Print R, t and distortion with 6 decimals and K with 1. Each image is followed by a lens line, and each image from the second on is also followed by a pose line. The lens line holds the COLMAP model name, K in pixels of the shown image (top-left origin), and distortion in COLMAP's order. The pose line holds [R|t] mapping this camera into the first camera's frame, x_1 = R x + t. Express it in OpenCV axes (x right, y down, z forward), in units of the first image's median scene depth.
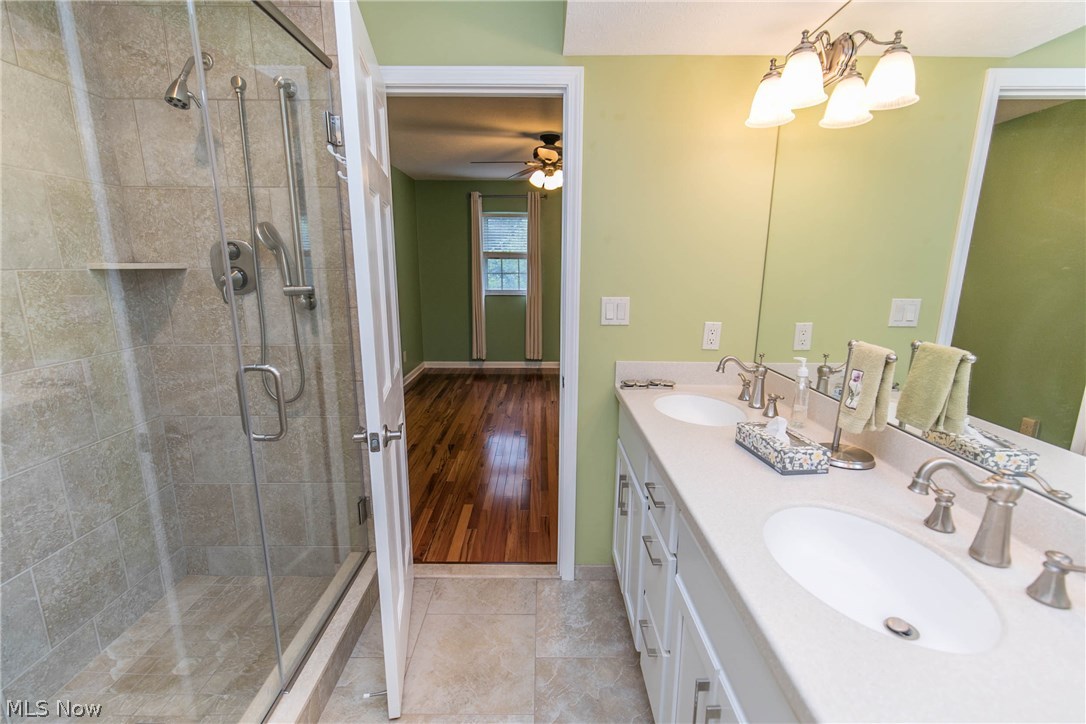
lens RADIAL K [[481.7, 0, 544.8], [0, 481.7, 366.5], [0, 0, 1]] dist [0.001447, 0.000134]
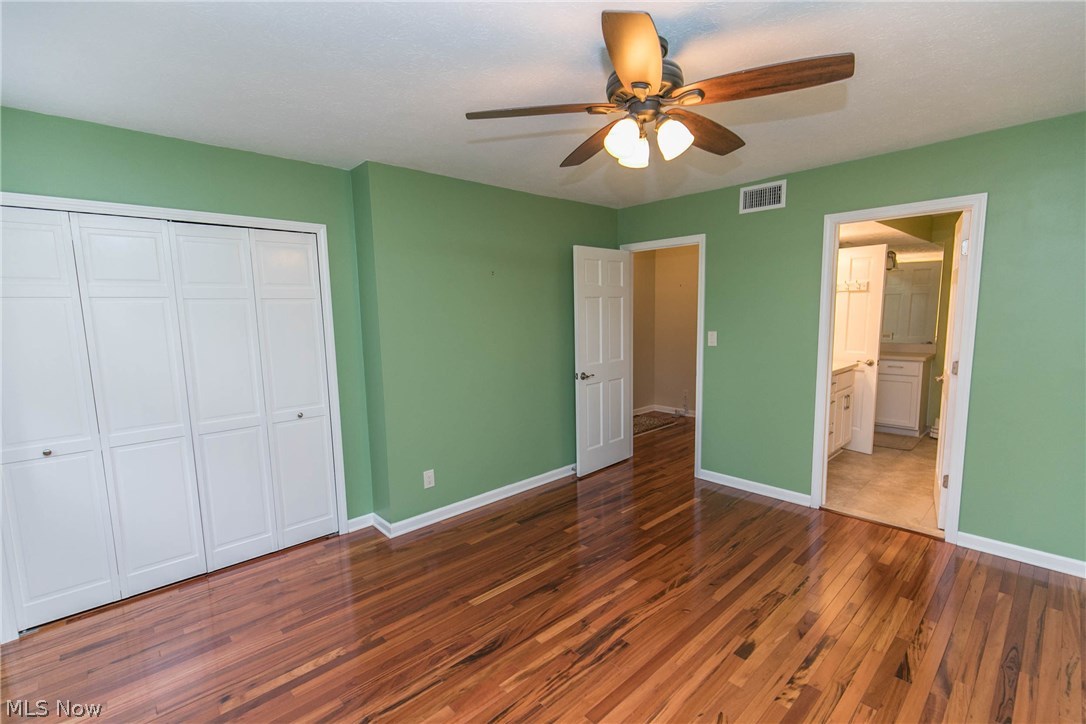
lens RADIAL K [[481.7, 0, 544.8], [0, 481.7, 366.5], [0, 0, 1]] dist [0.001447, 0.000134]
pose [[-0.672480, -0.080249, 0.735752, -0.178828], [0.172754, 0.949625, 0.261474, -0.214709], [-0.719671, 0.302940, -0.624741, 0.924896]]
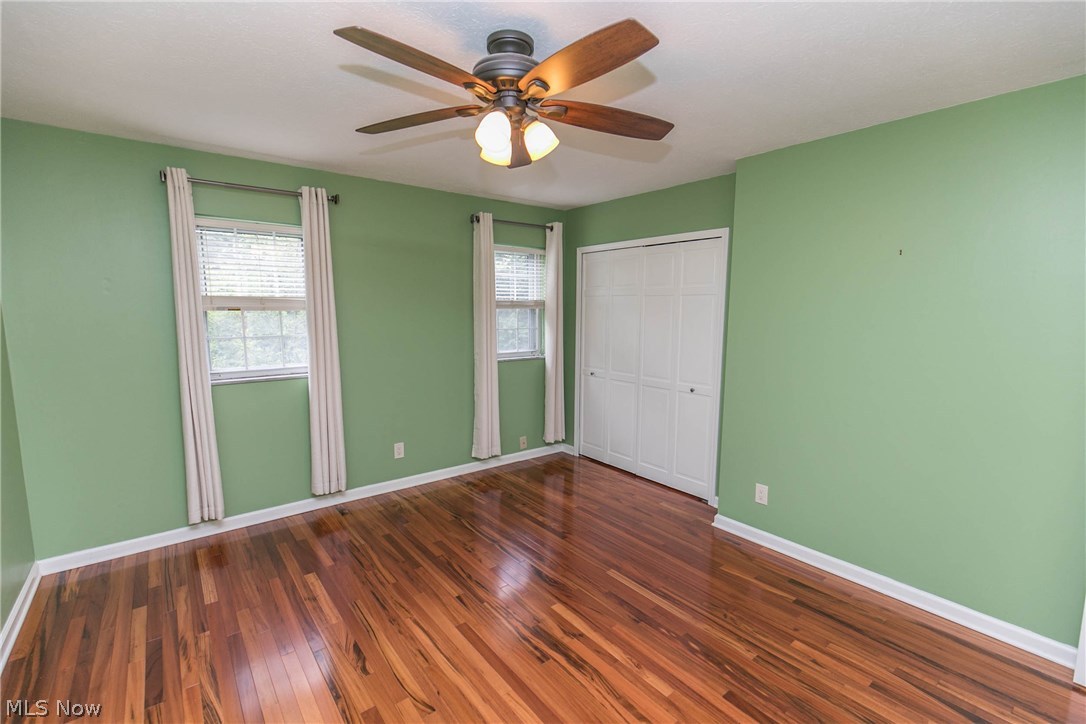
lens RADIAL K [[481.7, 0, 544.8], [0, 481.7, 366.5], [0, 0, 1]] dist [0.001447, 0.000134]
pose [[0.783734, -0.079581, 0.615977, -0.164787], [0.129616, 0.990877, -0.036900, -0.109968], [-0.607421, 0.108761, 0.786900, 0.434746]]
